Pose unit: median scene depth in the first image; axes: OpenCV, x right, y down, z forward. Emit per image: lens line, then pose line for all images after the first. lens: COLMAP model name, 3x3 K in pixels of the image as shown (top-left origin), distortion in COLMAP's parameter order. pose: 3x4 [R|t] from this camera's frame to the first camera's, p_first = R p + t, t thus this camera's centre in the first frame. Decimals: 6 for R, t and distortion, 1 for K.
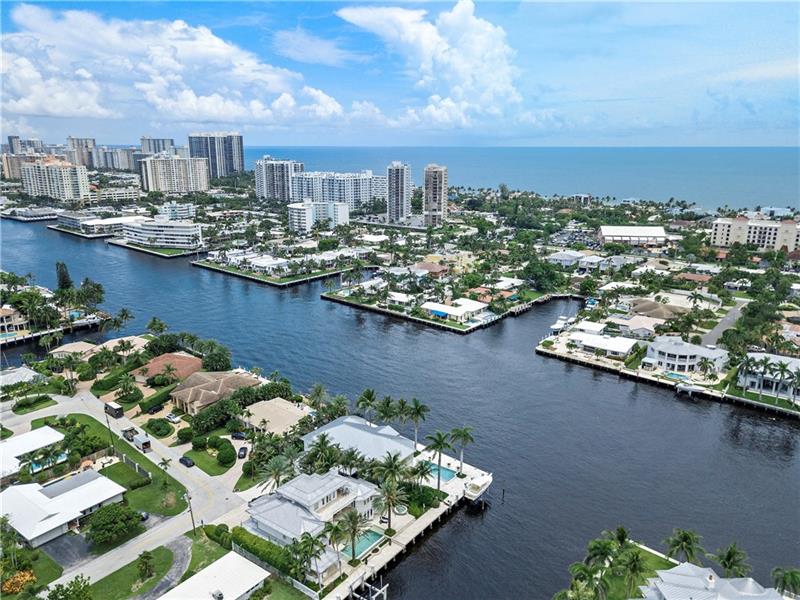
lens RADIAL K [[614.1, 0, 399.1], [0, 614.1, 302.8], [0, 0, 1]] dist [0.034293, -0.013846]
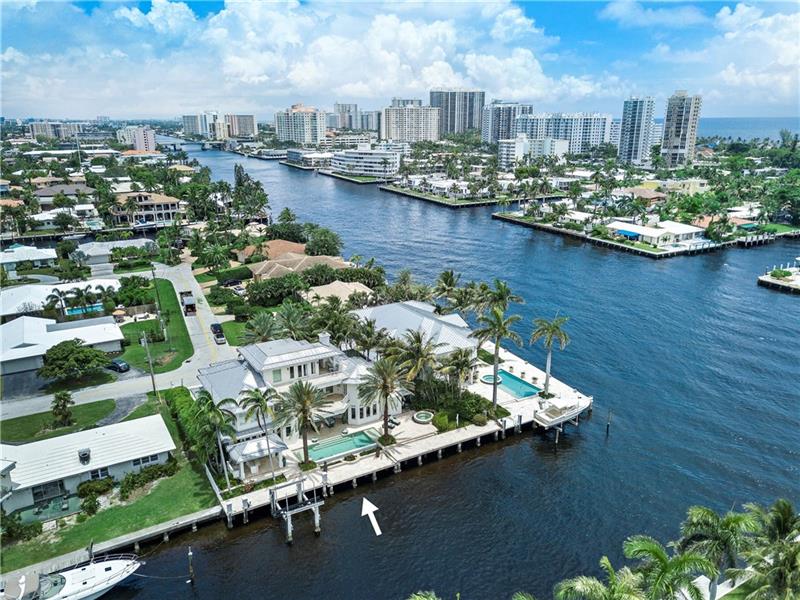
lens RADIAL K [[614.1, 0, 396.7], [0, 614.1, 301.8], [0, 0, 1]] dist [0.034293, -0.013846]
pose [[0.919093, 0.102144, -0.380571, 0.095112], [-0.088235, 0.994642, 0.053867, 0.080013], [0.384034, -0.015929, 0.923181, 0.170302]]
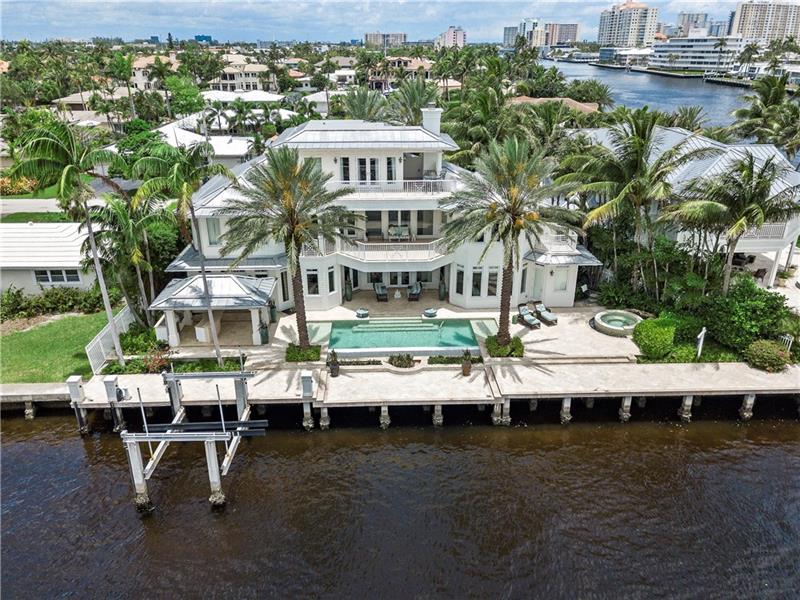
lens RADIAL K [[614.1, 0, 396.7], [0, 614.1, 303.8], [0, 0, 1]] dist [0.034293, -0.013846]
pose [[0.623025, 0.295305, -0.724317, 0.063807], [-0.189424, 0.955395, 0.226582, 0.125474], [0.758920, -0.003963, 0.651172, 0.326679]]
